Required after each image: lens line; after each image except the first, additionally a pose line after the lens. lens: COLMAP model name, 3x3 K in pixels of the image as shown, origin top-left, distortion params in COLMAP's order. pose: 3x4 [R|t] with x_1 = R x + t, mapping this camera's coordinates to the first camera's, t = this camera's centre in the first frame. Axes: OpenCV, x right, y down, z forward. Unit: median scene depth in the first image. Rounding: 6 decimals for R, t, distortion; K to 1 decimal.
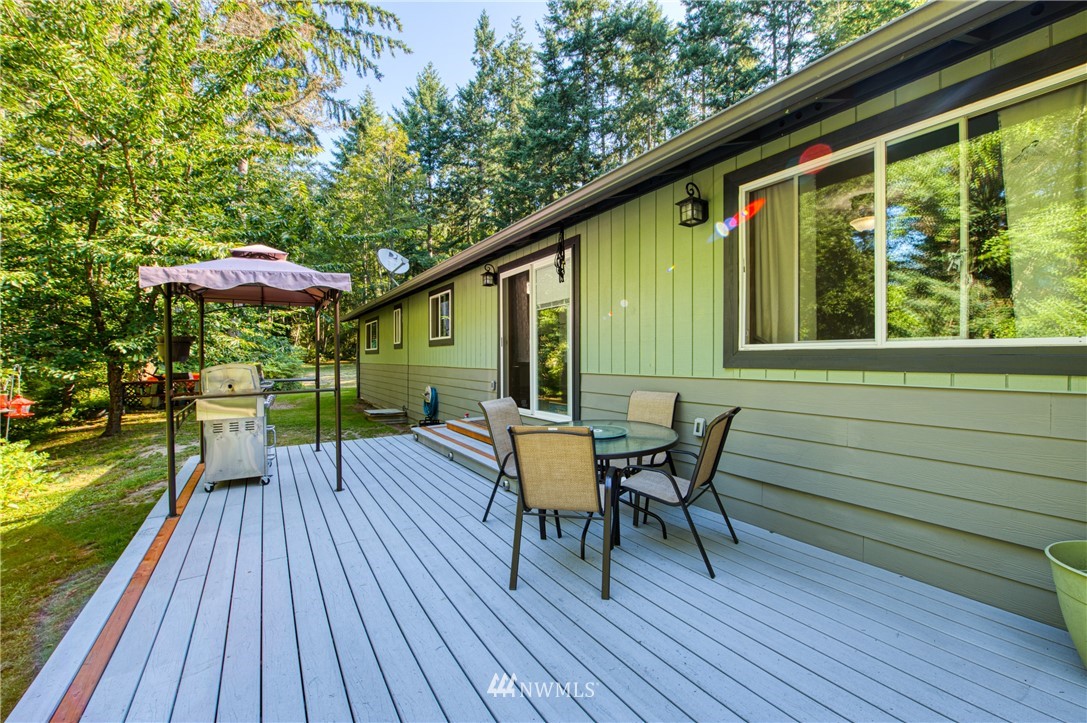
lens RADIAL K [[448.3, 0, 543.0], [0, 448.3, 360.5], [0, 0, 1]] dist [-0.001099, -0.000021]
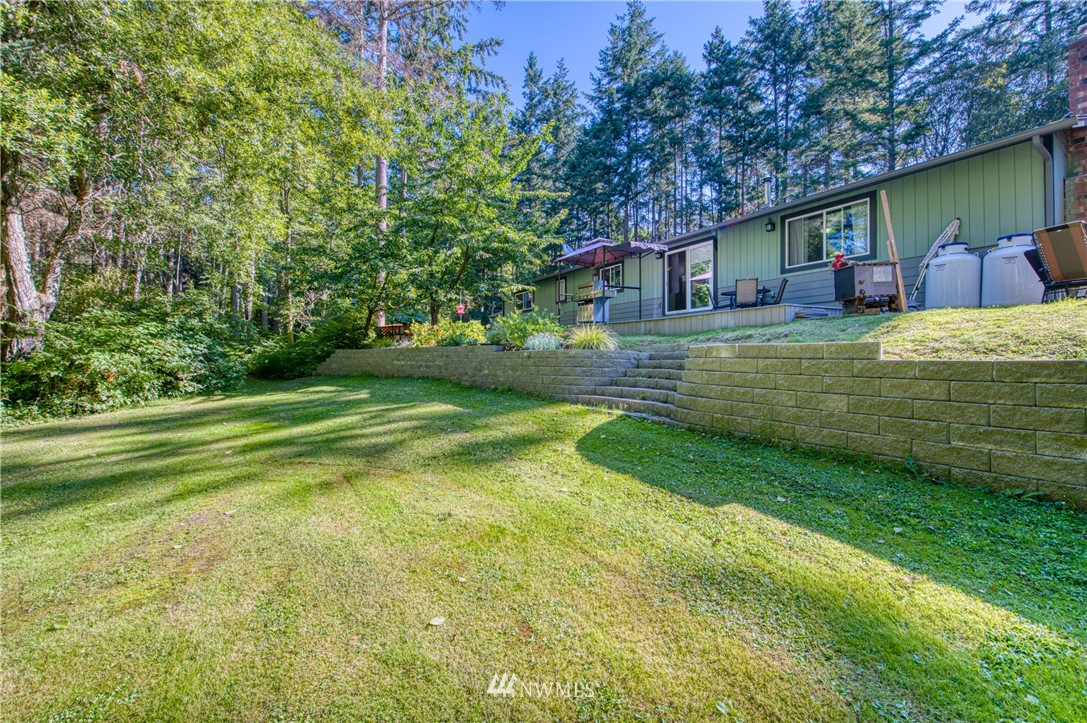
lens RADIAL K [[440.3, 0, 543.9], [0, 440.3, 358.9], [0, 0, 1]] dist [0.000696, -0.000023]
pose [[0.999960, 0.006279, 0.006376, -0.154551], [-0.006208, 0.999920, -0.011053, 0.078227], [-0.006445, 0.011012, 0.999919, -0.254021]]
